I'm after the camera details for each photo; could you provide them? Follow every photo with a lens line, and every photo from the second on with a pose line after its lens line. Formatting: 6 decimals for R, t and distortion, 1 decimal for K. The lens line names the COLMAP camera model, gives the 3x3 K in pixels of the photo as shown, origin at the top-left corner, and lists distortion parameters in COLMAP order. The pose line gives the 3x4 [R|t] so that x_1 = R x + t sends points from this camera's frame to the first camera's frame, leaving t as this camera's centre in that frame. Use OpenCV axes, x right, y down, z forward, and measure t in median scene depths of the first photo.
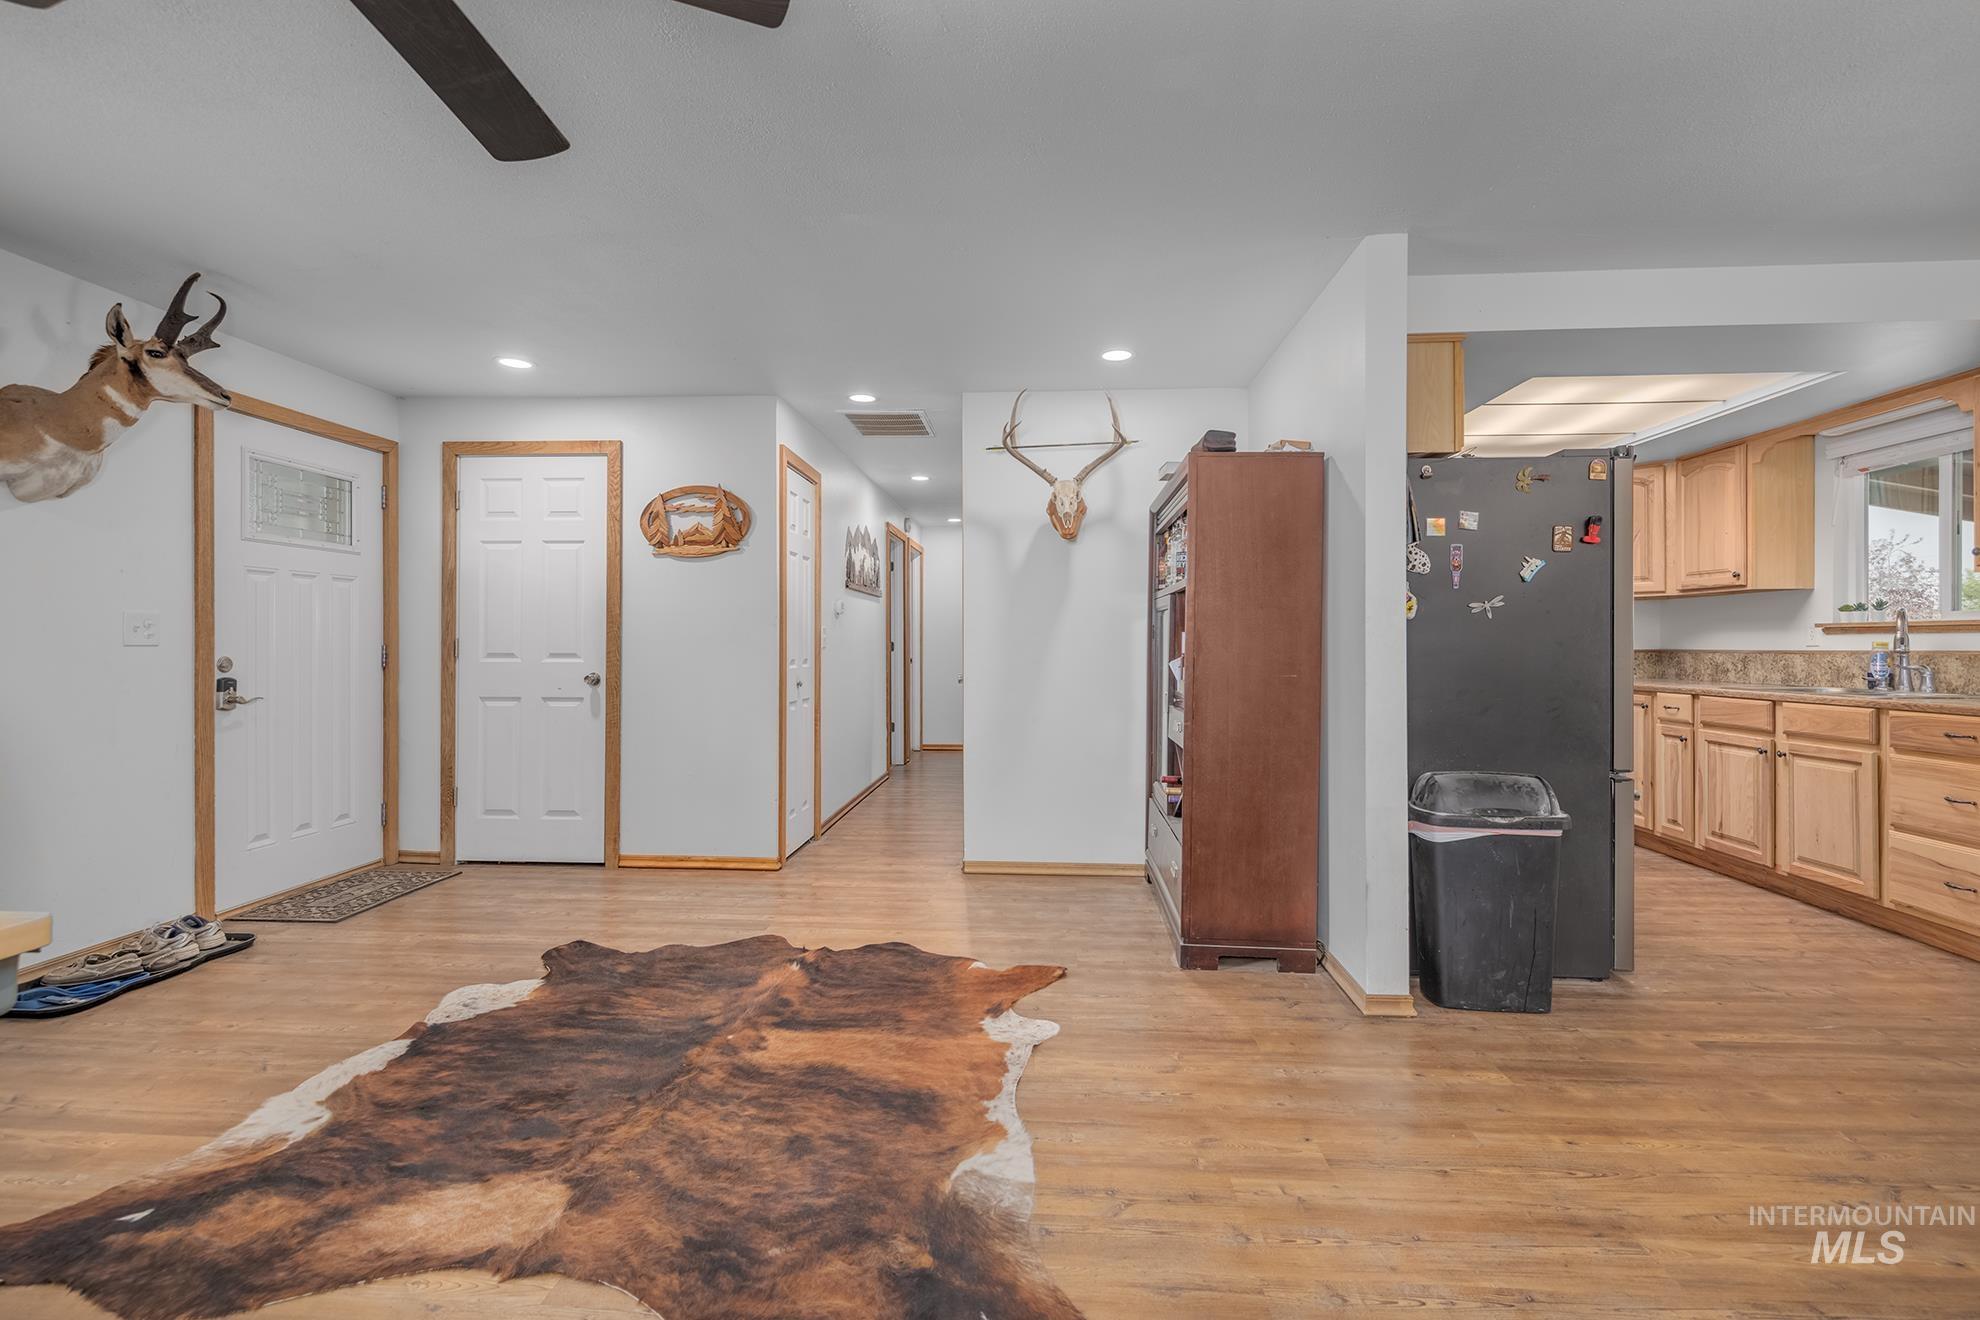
lens RADIAL K [[890.7, 0, 996.4], [0, 890.7, 657.1], [0, 0, 1]] dist [-0.000779, 0.000021]
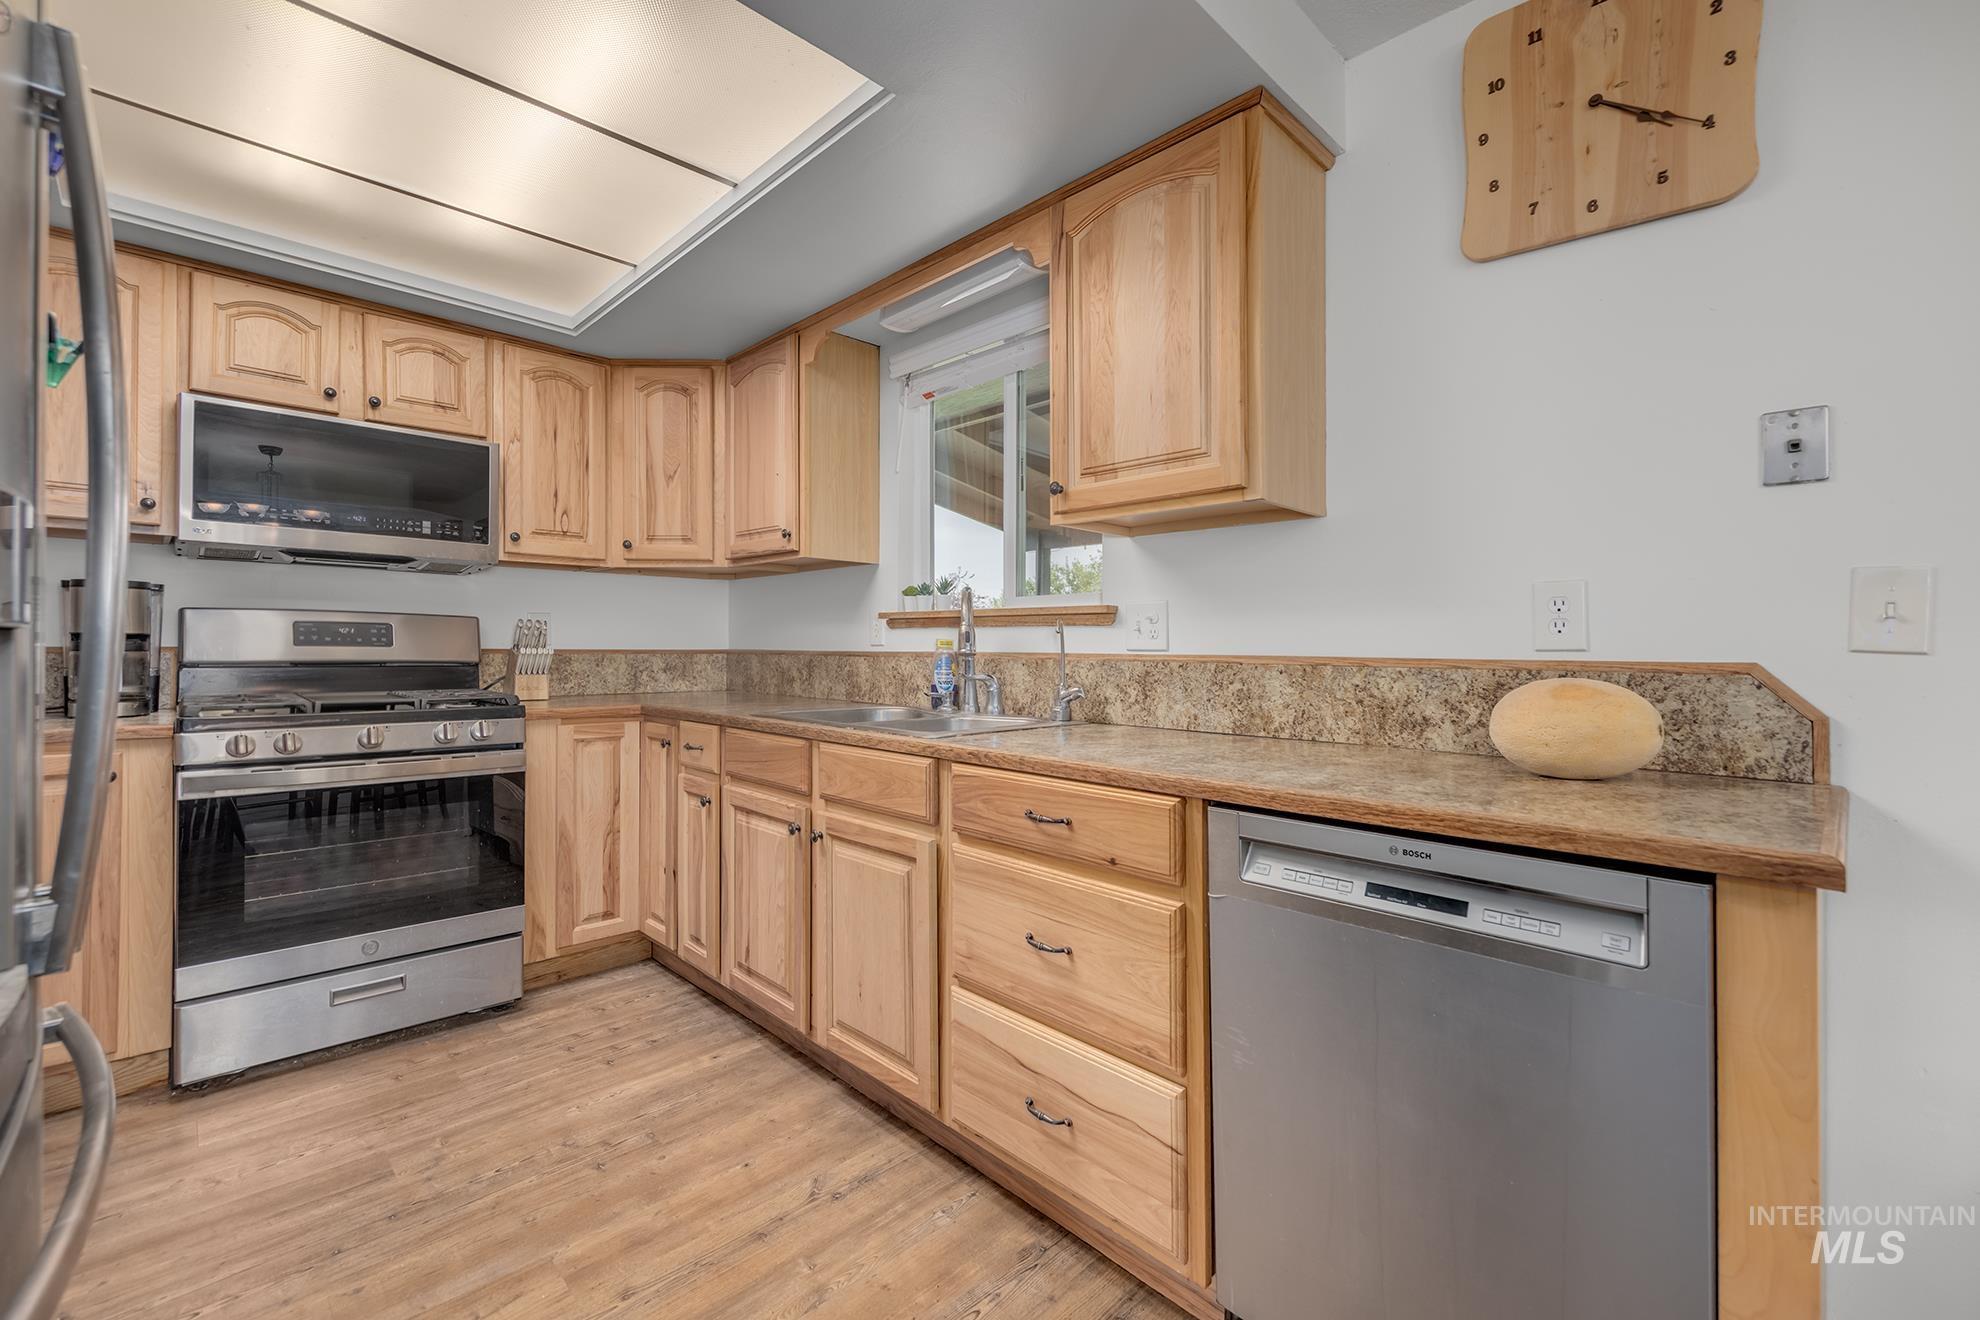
lens RADIAL K [[836.6, 0, 1006.4], [0, 836.6, 646.9], [0, 0, 1]] dist [0.002663, -0.000456]
pose [[0.664245, 0.008388, 0.747468, 0.571284], [0.000335, 0.999934, -0.011519, -0.004187], [-0.747515, 0.007902, 0.664198, 0.564423]]
